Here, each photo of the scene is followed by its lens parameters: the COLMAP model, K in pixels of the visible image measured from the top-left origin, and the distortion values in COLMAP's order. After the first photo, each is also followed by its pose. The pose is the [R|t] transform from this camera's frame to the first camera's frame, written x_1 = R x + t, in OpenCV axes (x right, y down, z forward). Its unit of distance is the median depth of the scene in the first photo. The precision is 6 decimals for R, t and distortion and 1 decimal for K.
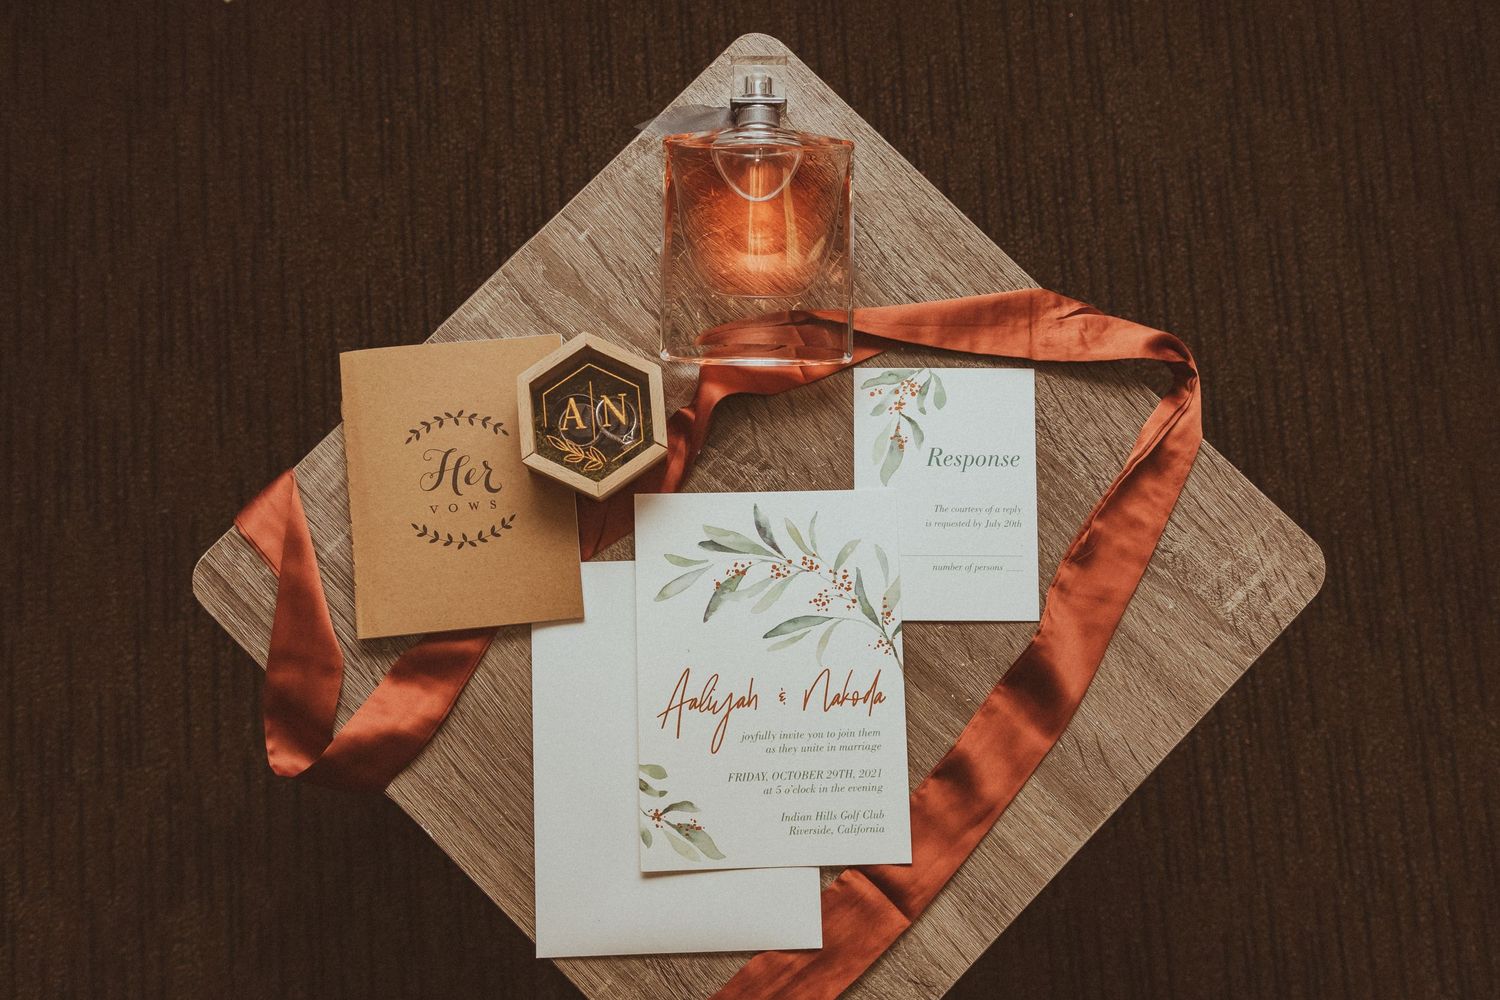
lens RADIAL K [[1338.4, 0, 761.5], [0, 1338.4, 495.8], [0, 0, 1]] dist [0.011271, 0.004836]
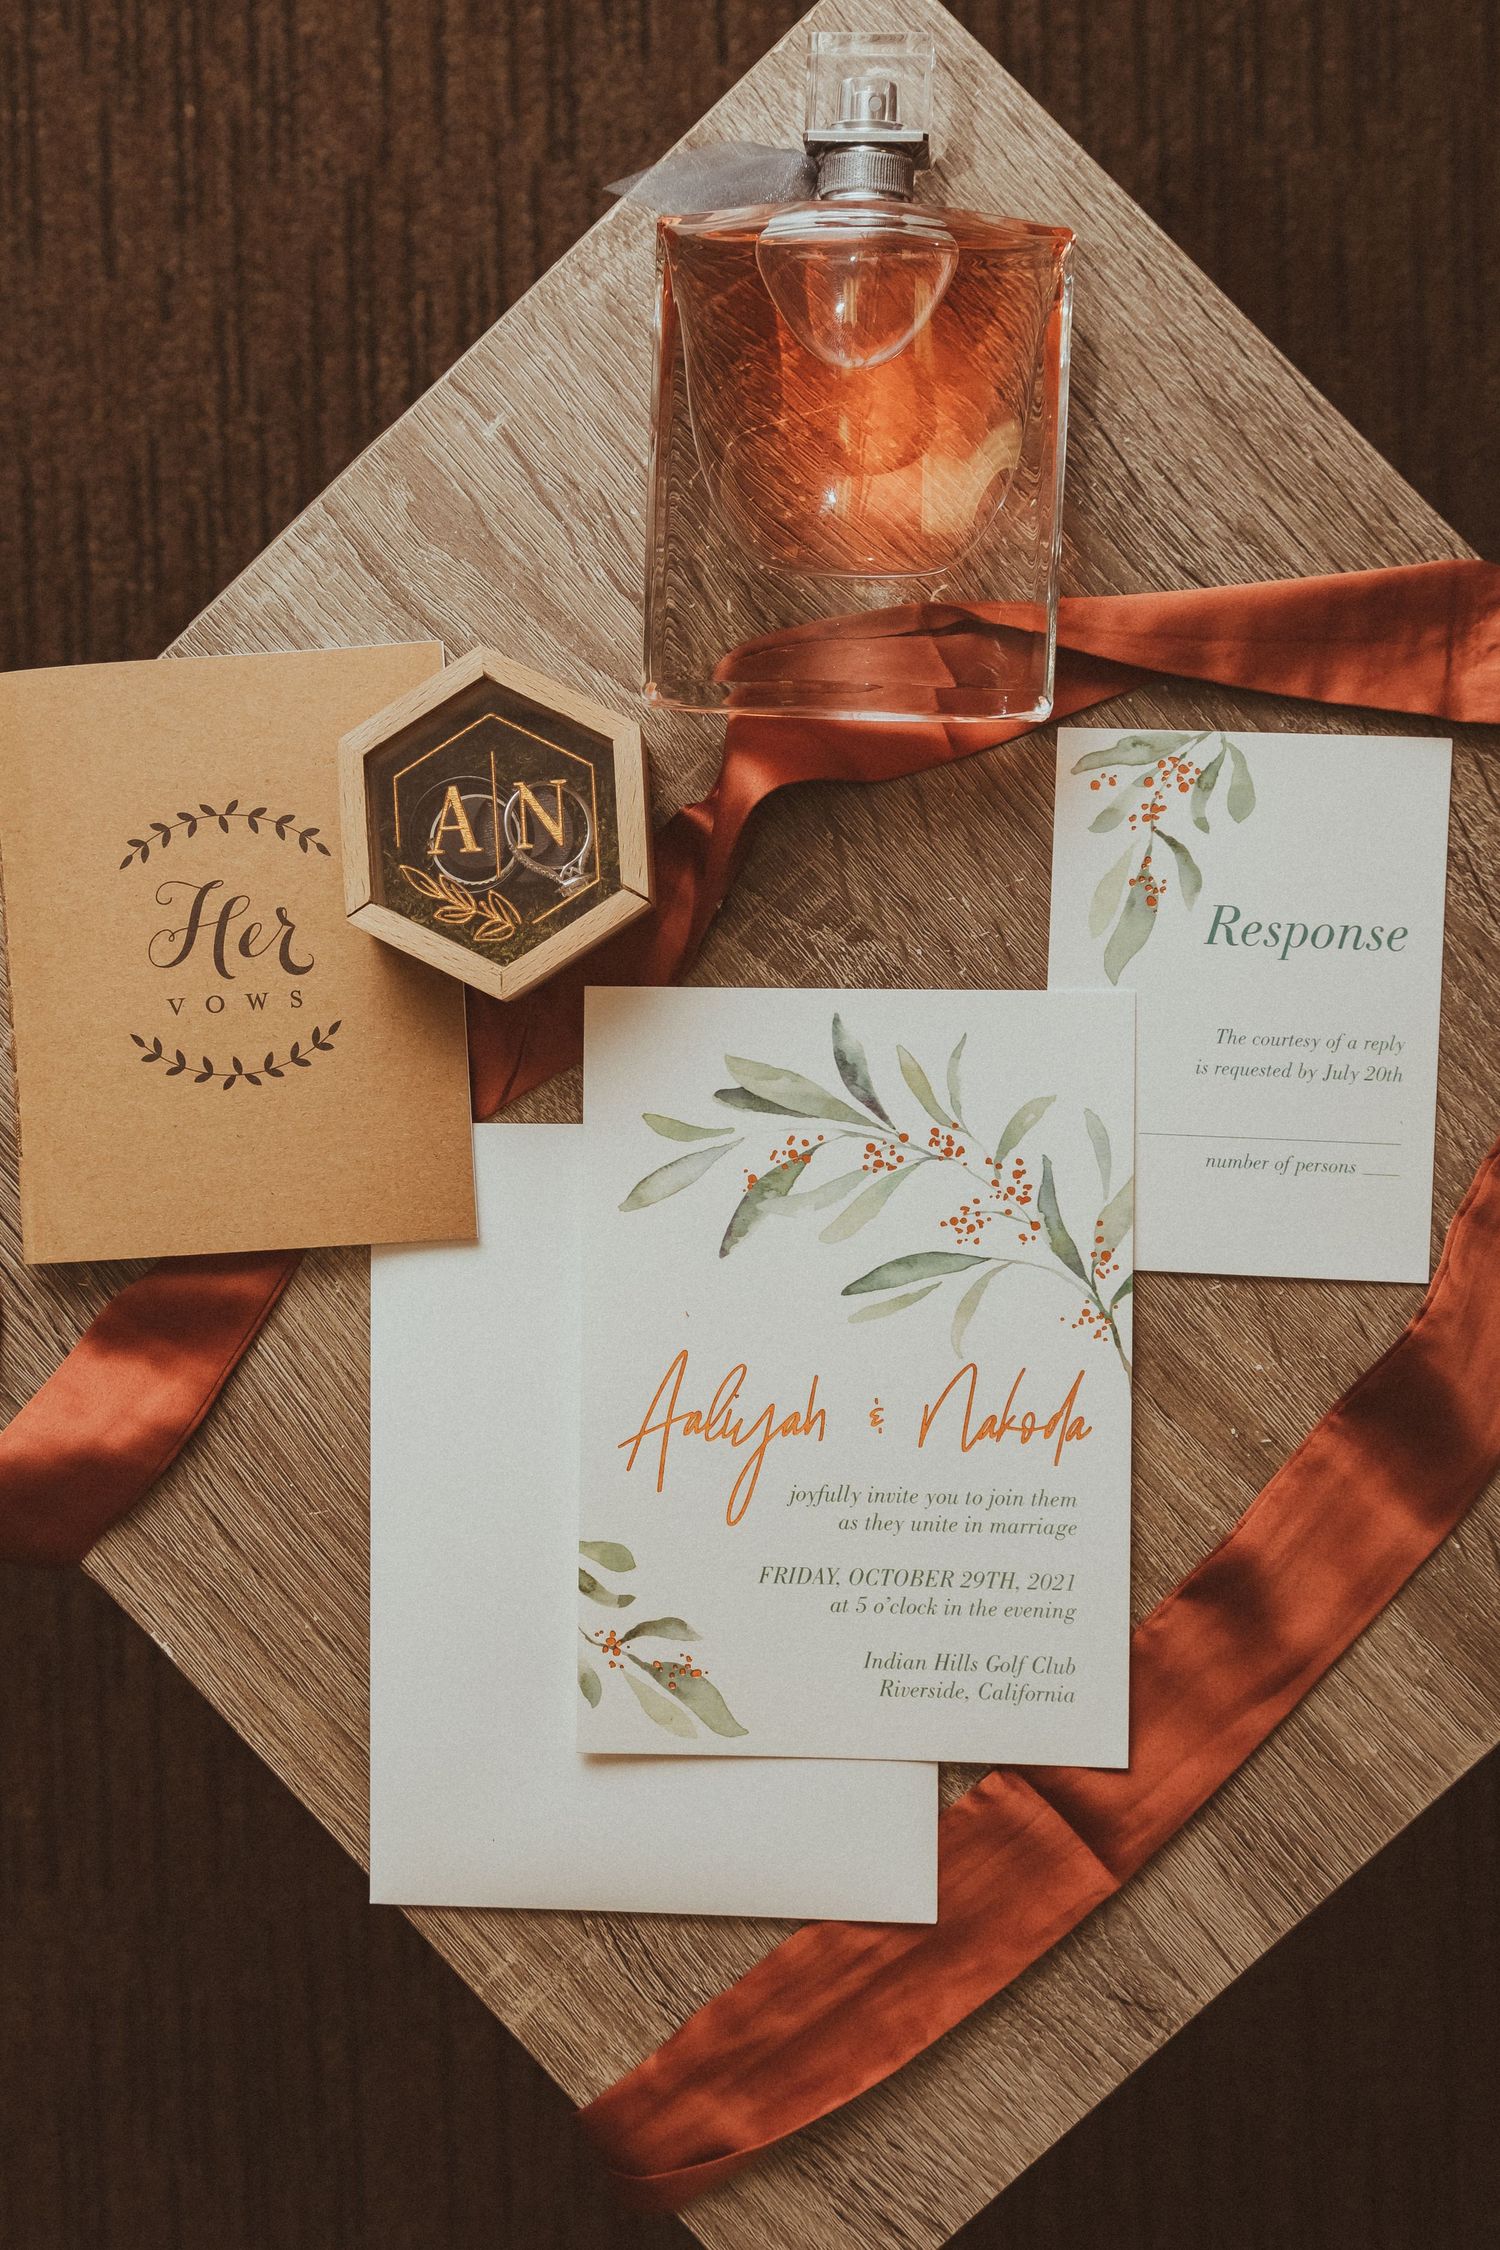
lens RADIAL K [[2535.8, 0, 762.2], [0, 2535.8, 1114.2], [0, 0, 1]] dist [0.004796, 0.006033]
pose [[0.995066, 0.037820, -0.091723, 0.053534], [-0.025833, 0.991371, 0.128516, -0.074255], [0.095792, -0.125512, 0.987457, 0.101257]]
